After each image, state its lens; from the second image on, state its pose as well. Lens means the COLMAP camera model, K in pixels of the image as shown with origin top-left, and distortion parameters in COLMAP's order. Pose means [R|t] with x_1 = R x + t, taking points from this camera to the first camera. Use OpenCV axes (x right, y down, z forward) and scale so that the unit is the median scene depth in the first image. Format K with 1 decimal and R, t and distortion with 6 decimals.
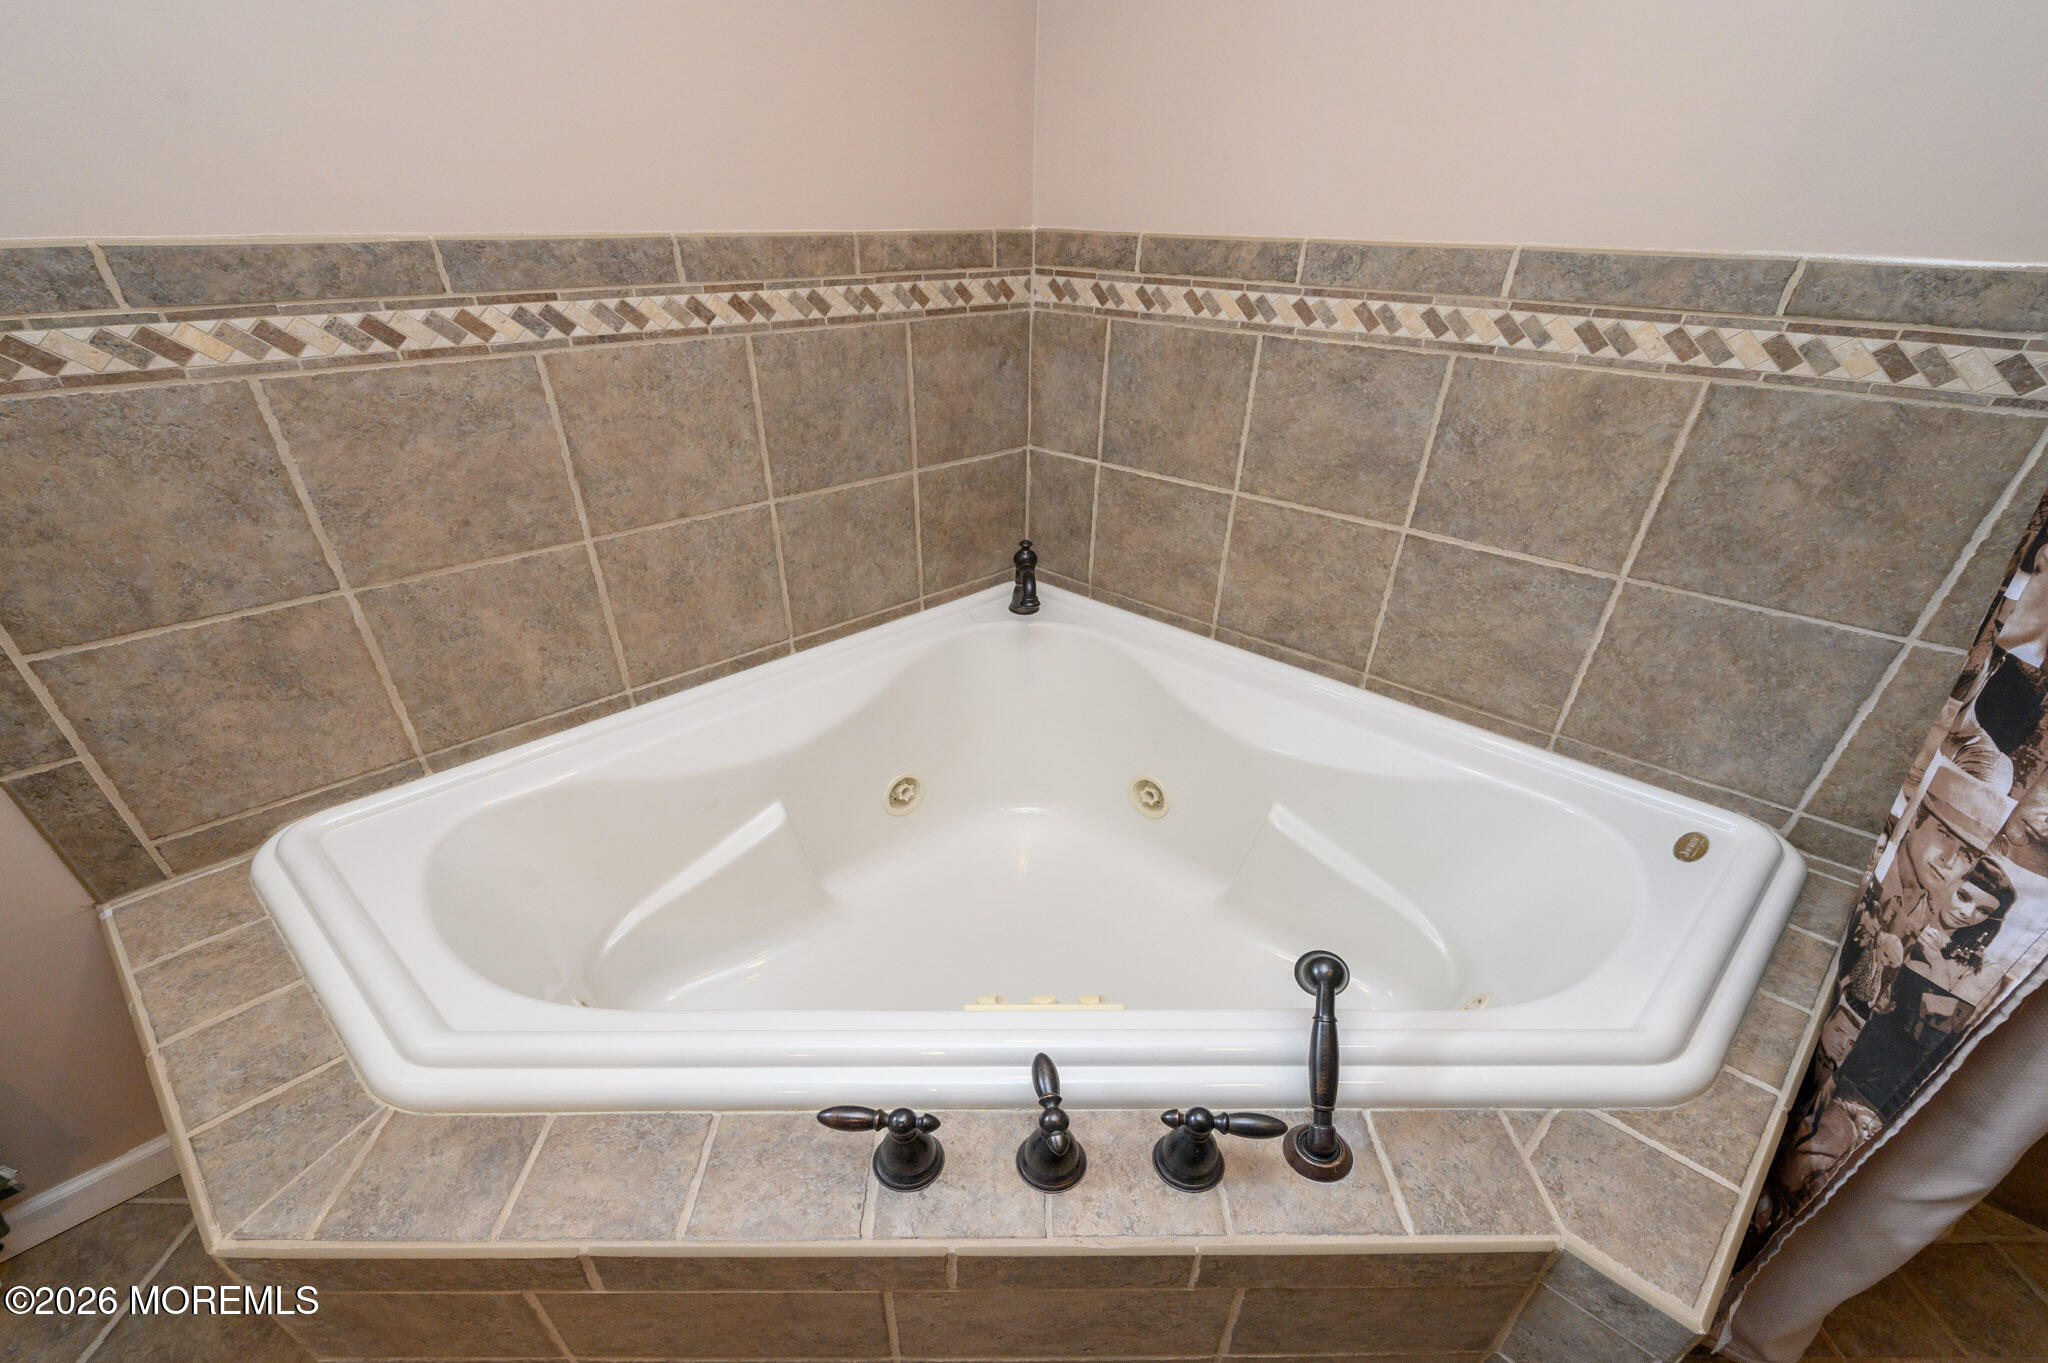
lens RADIAL K [[782.0, 0, 1031.5], [0, 782.0, 572.6], [0, 0, 1]] dist [-0.000842, -0.000188]
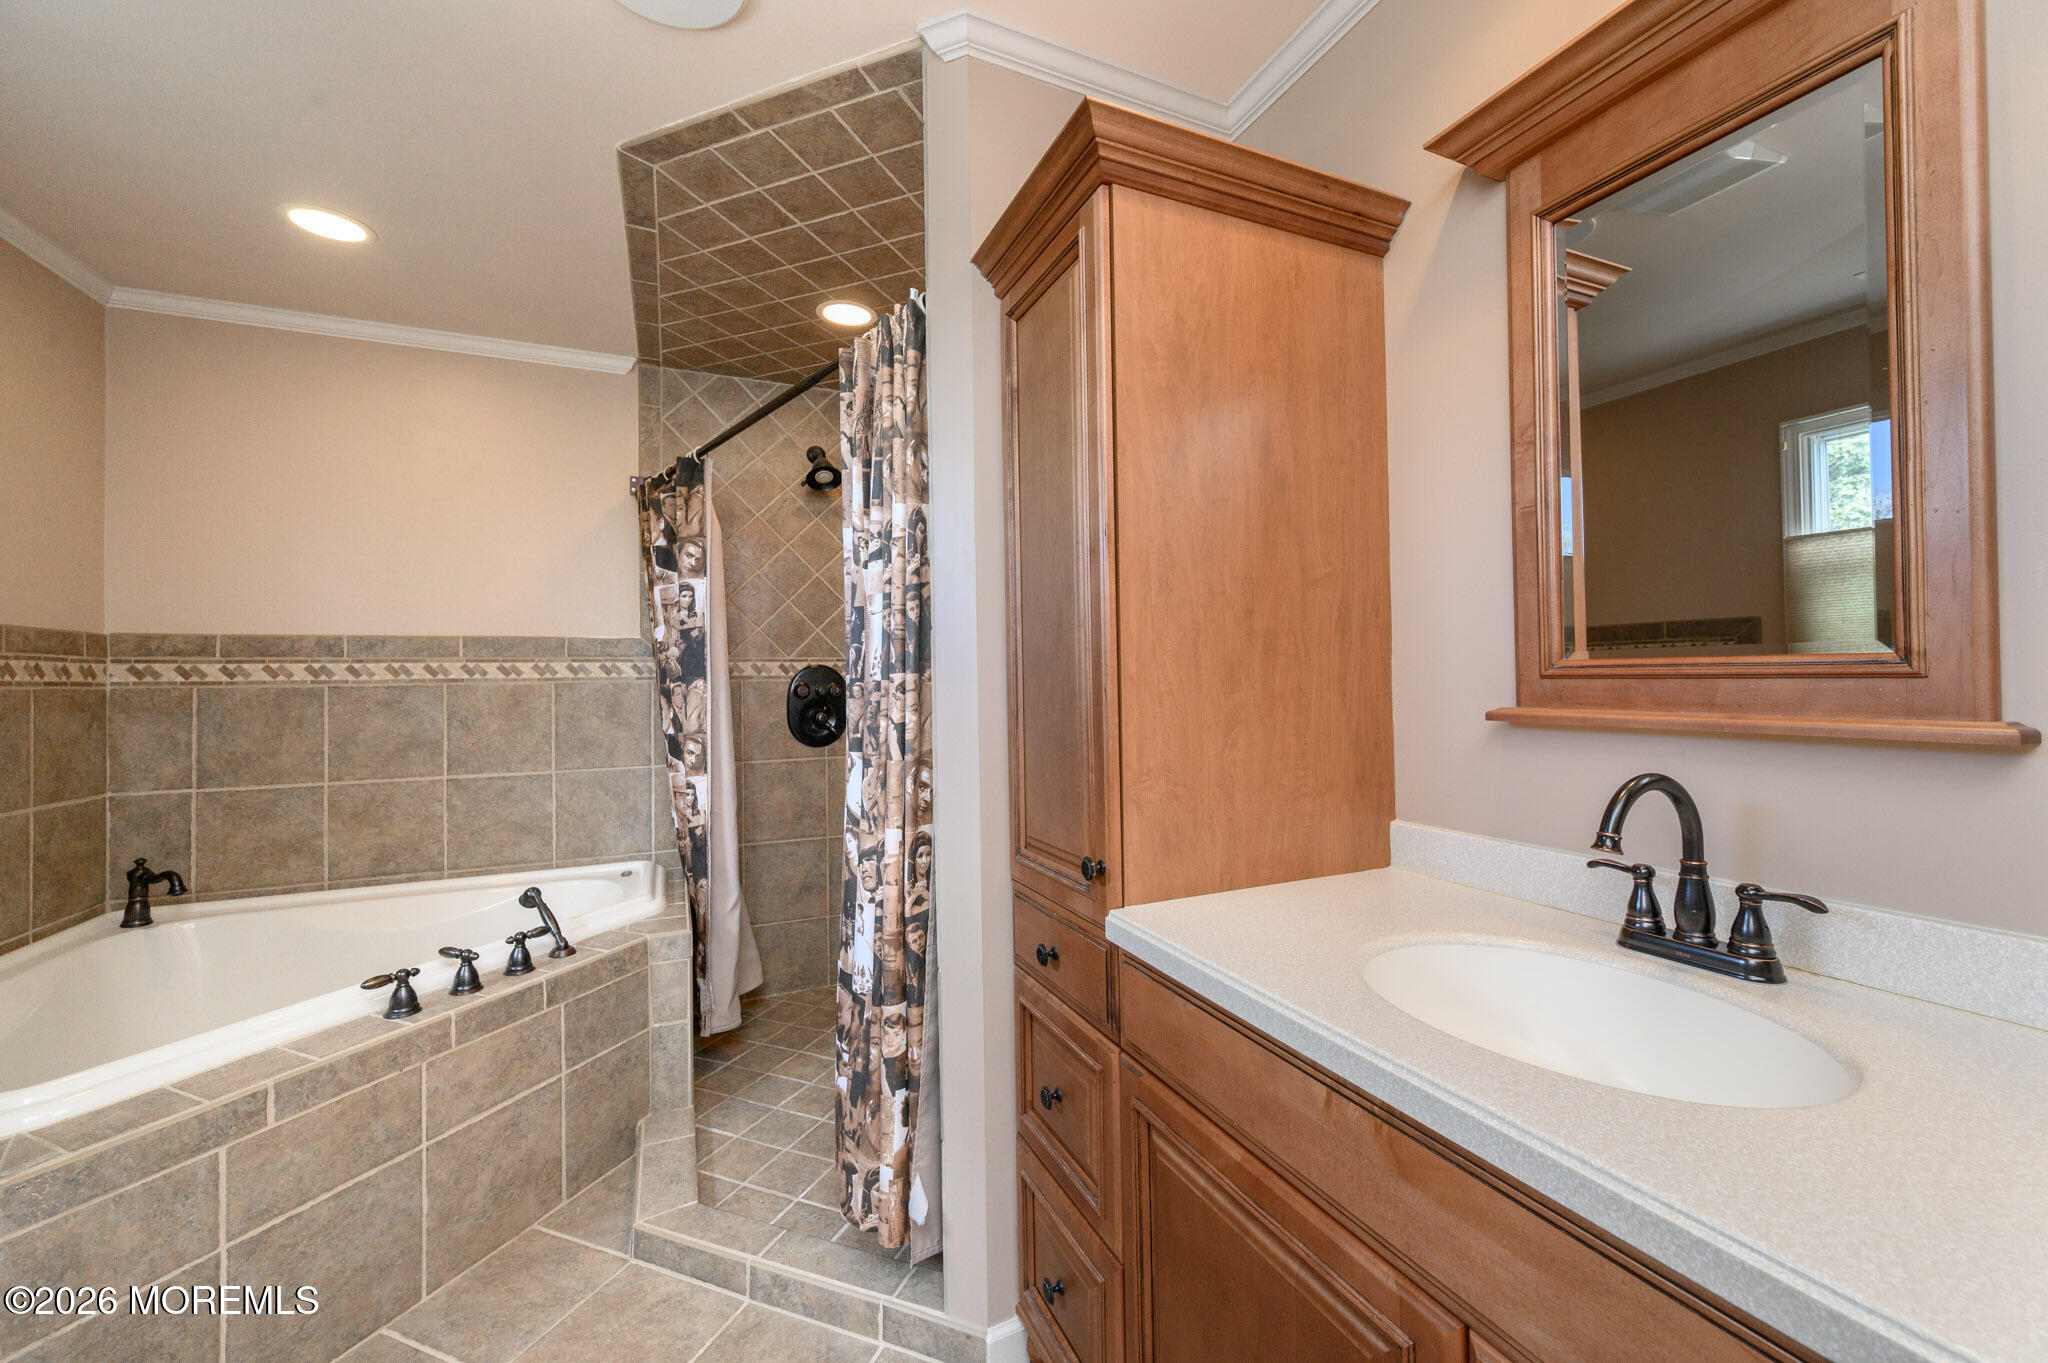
lens RADIAL K [[807.2, 0, 1024.0], [0, 807.2, 681.5], [0, 0, 1]] dist [0.000429, 0.000264]
pose [[0.250178, -0.036504, 0.967511, -1.044393], [0.460583, 0.883464, -0.085764, 0.550651], [-0.851631, 0.467075, 0.237836, -0.752321]]
